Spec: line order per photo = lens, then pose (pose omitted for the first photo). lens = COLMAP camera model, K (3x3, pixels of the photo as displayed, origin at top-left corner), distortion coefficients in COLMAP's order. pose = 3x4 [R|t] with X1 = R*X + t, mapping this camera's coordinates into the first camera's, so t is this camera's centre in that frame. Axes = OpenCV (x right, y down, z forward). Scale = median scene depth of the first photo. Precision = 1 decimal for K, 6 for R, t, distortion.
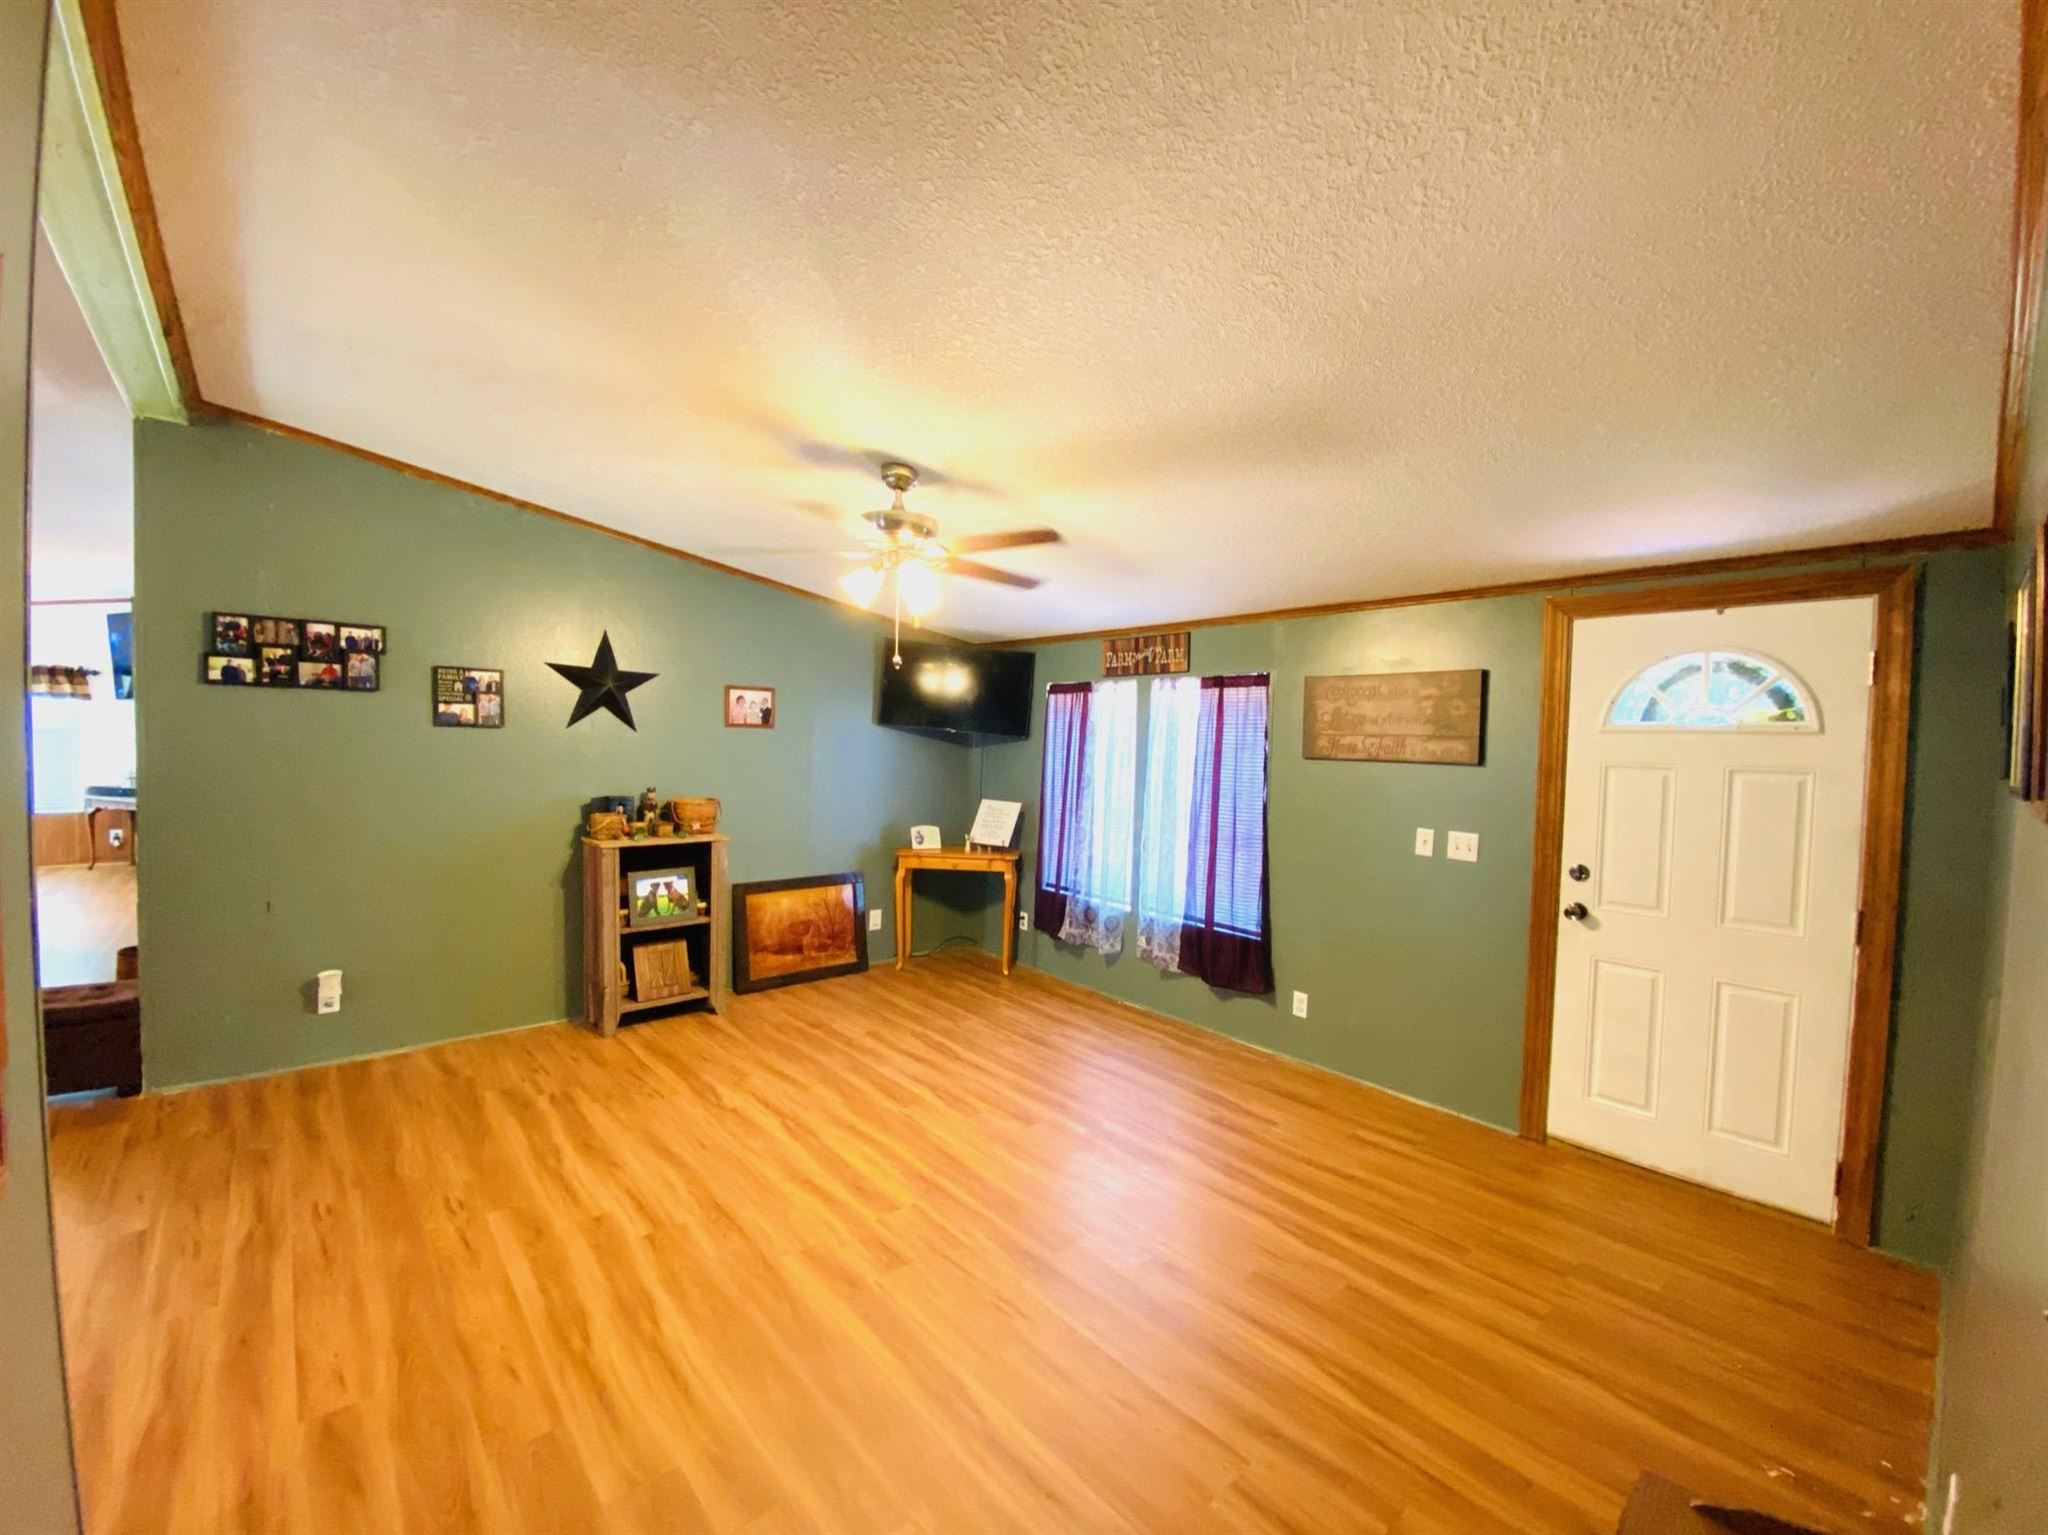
lens RADIAL K [[818.9, 0, 1015.7], [0, 818.9, 774.6], [0, 0, 1]] dist [0.012392, -0.019616]
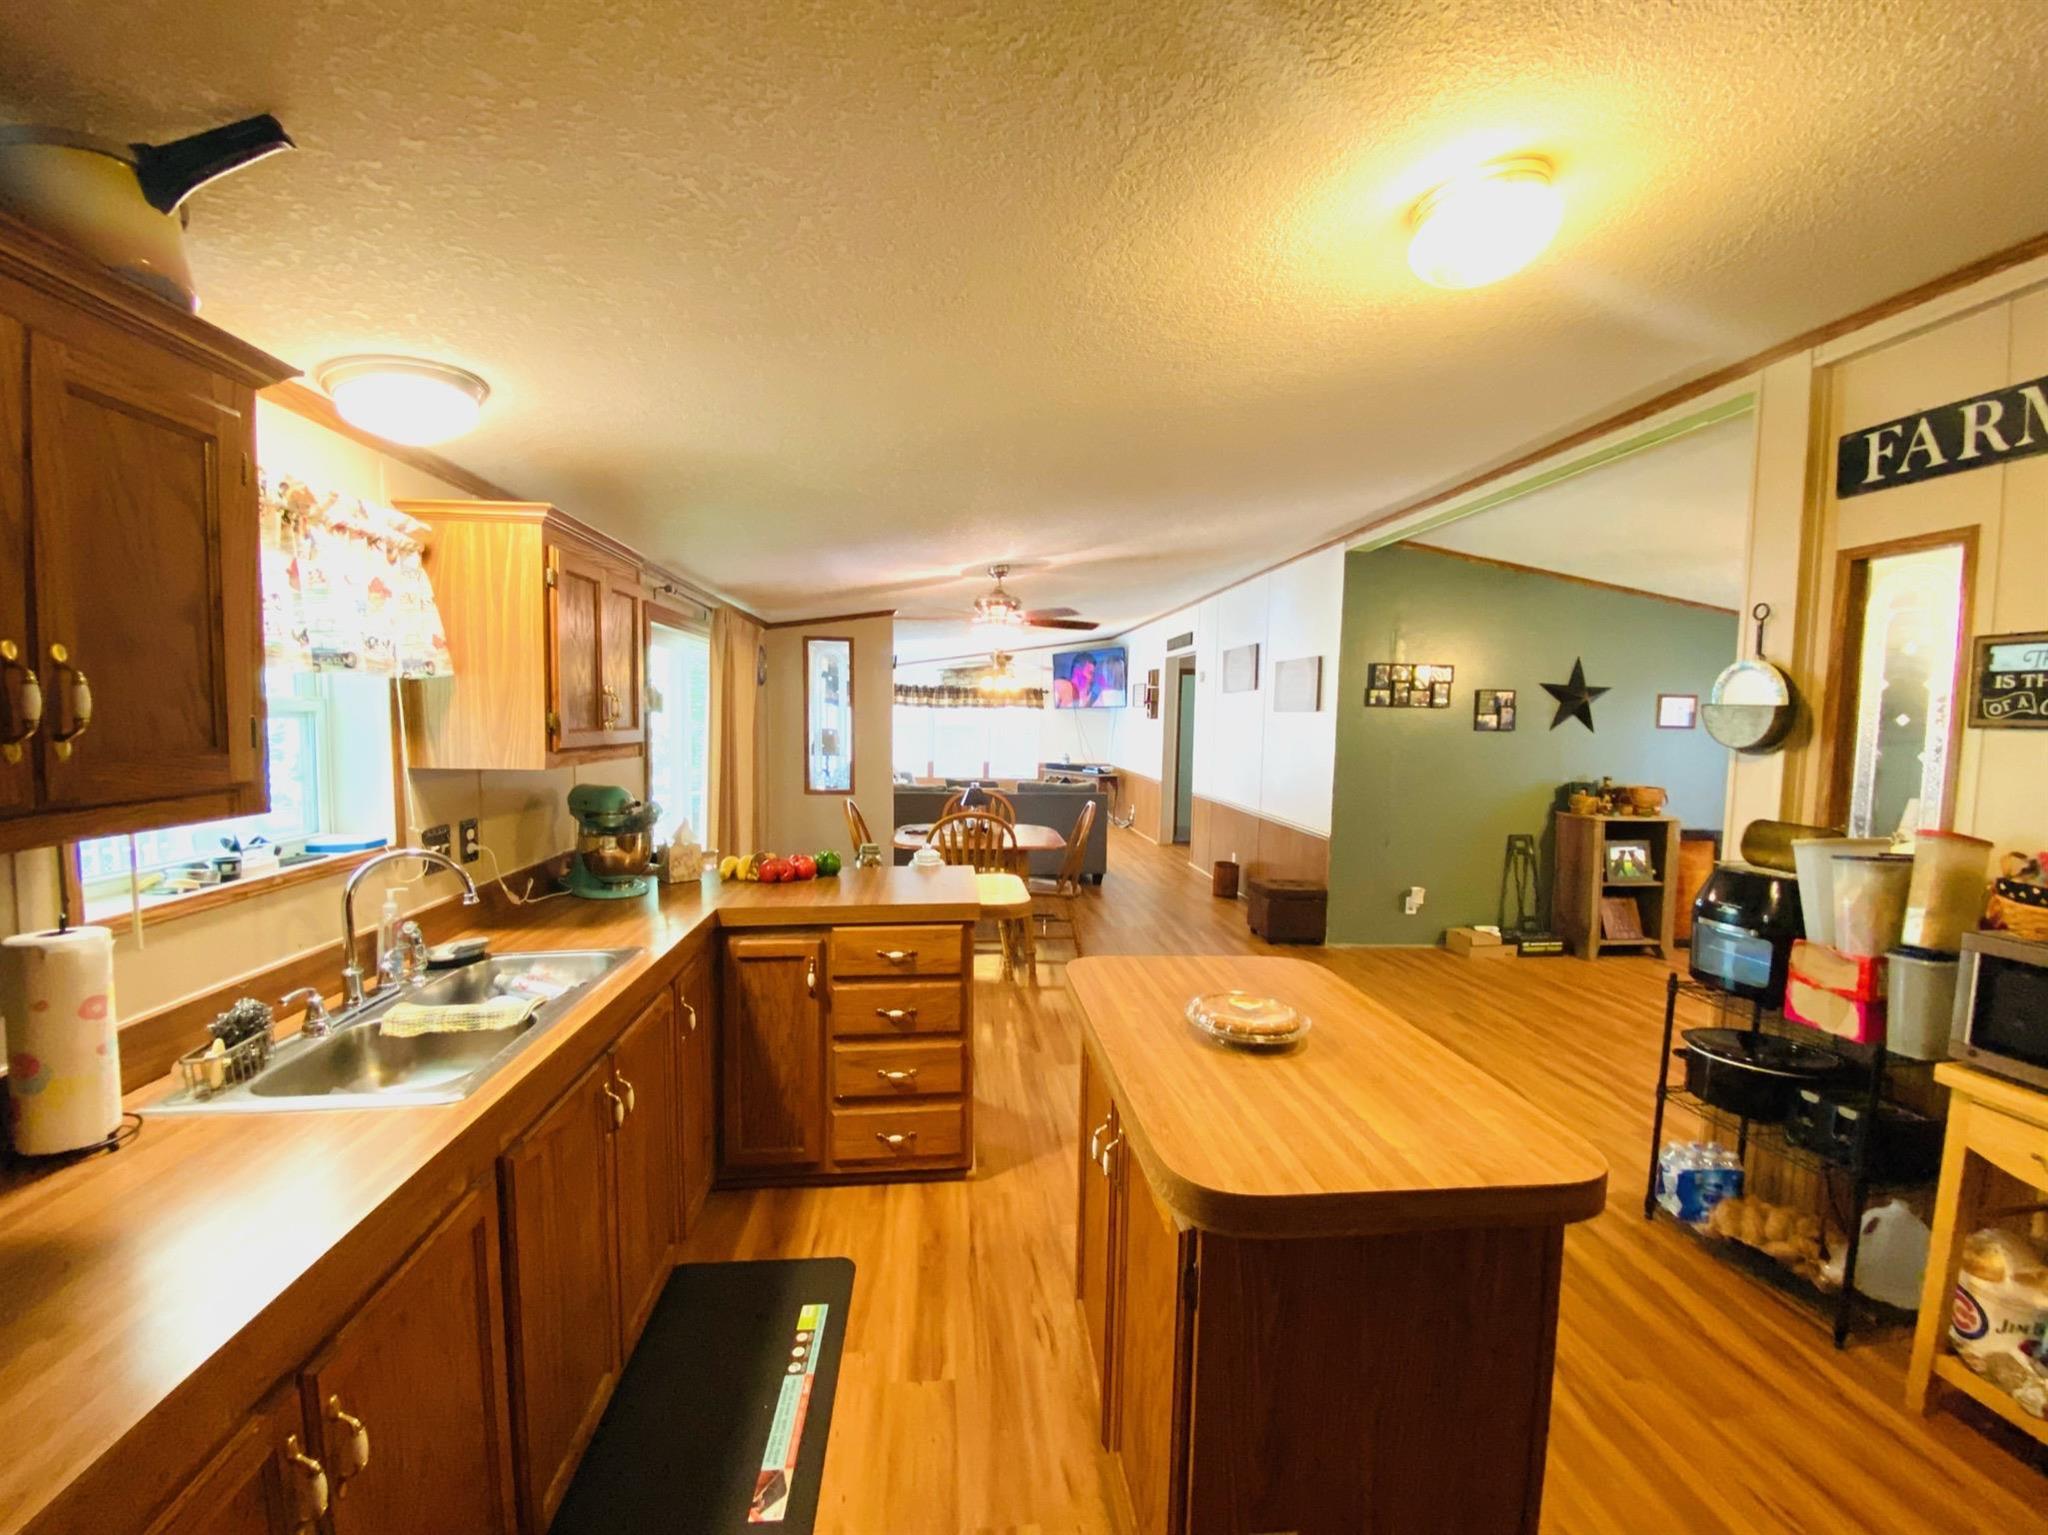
lens RADIAL K [[818.9, 0, 1015.7], [0, 818.9, 774.6], [0, 0, 1]] dist [0.012392, -0.019616]
pose [[0.804662, 0.030950, -0.592926, -0.483396], [-0.022709, 0.999514, 0.021355, 0.007052], [0.593299, -0.003719, 0.804974, -0.659467]]
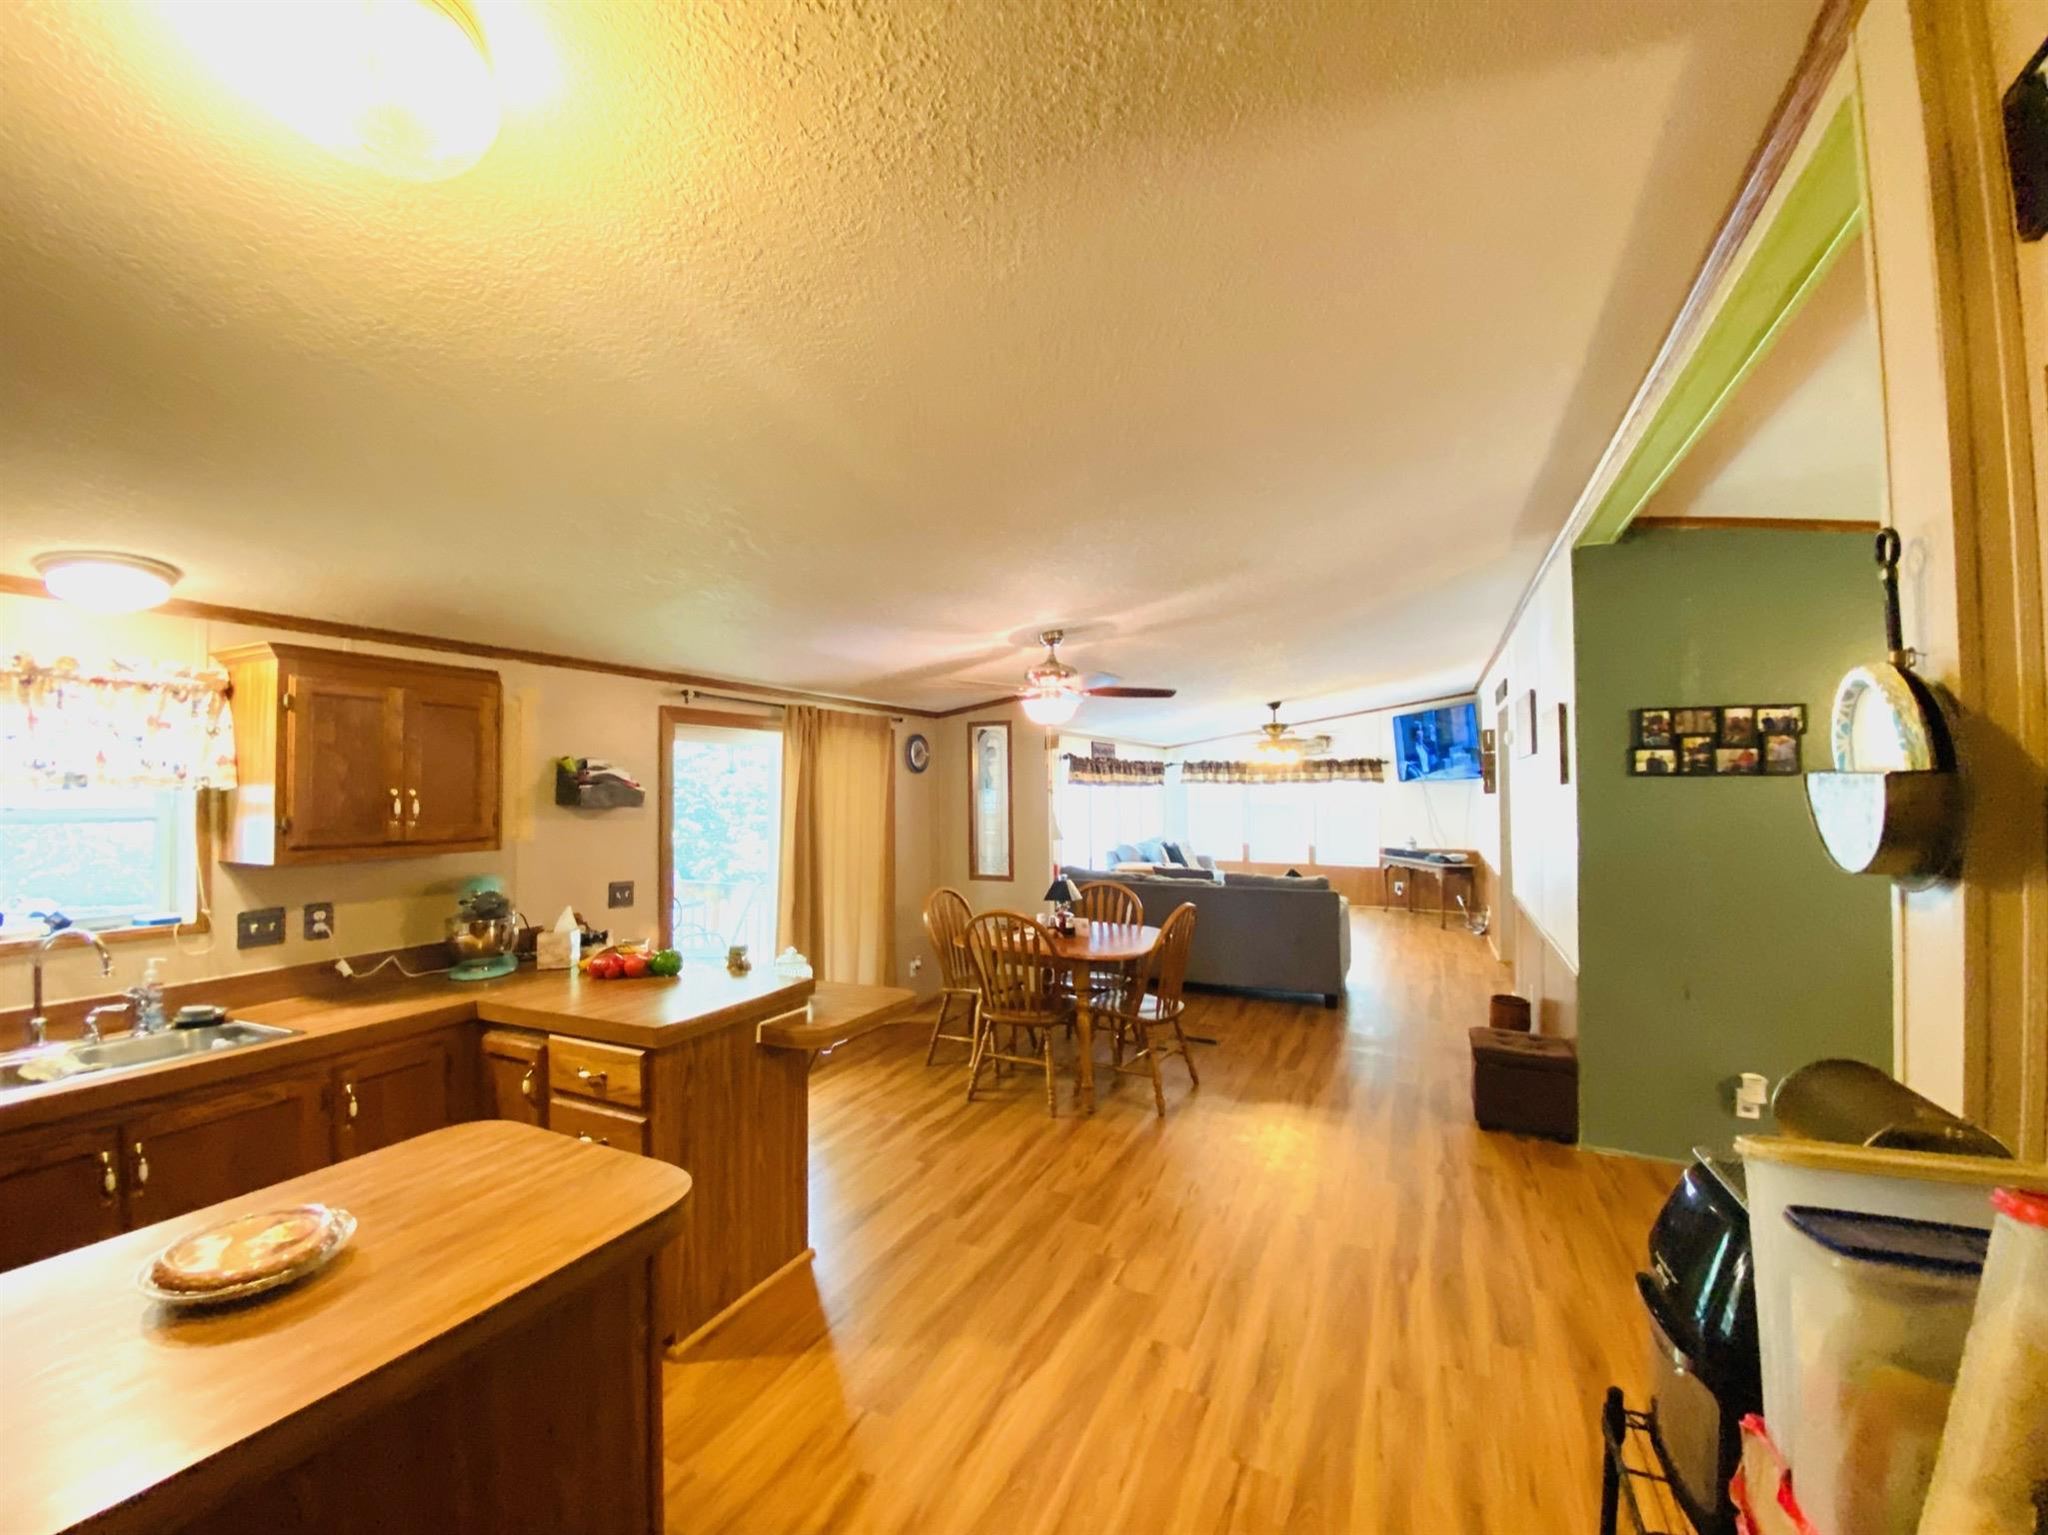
lens RADIAL K [[820.4, 0, 1029.0], [0, 820.4, 769.3], [0, 0, 1]] dist [0.012702, -0.019034]
pose [[0.388042, -0.049419, -0.920316, -0.255531], [-0.025995, 0.997577, -0.064528, -0.024638], [0.921275, 0.048964, 0.385817, -0.133145]]
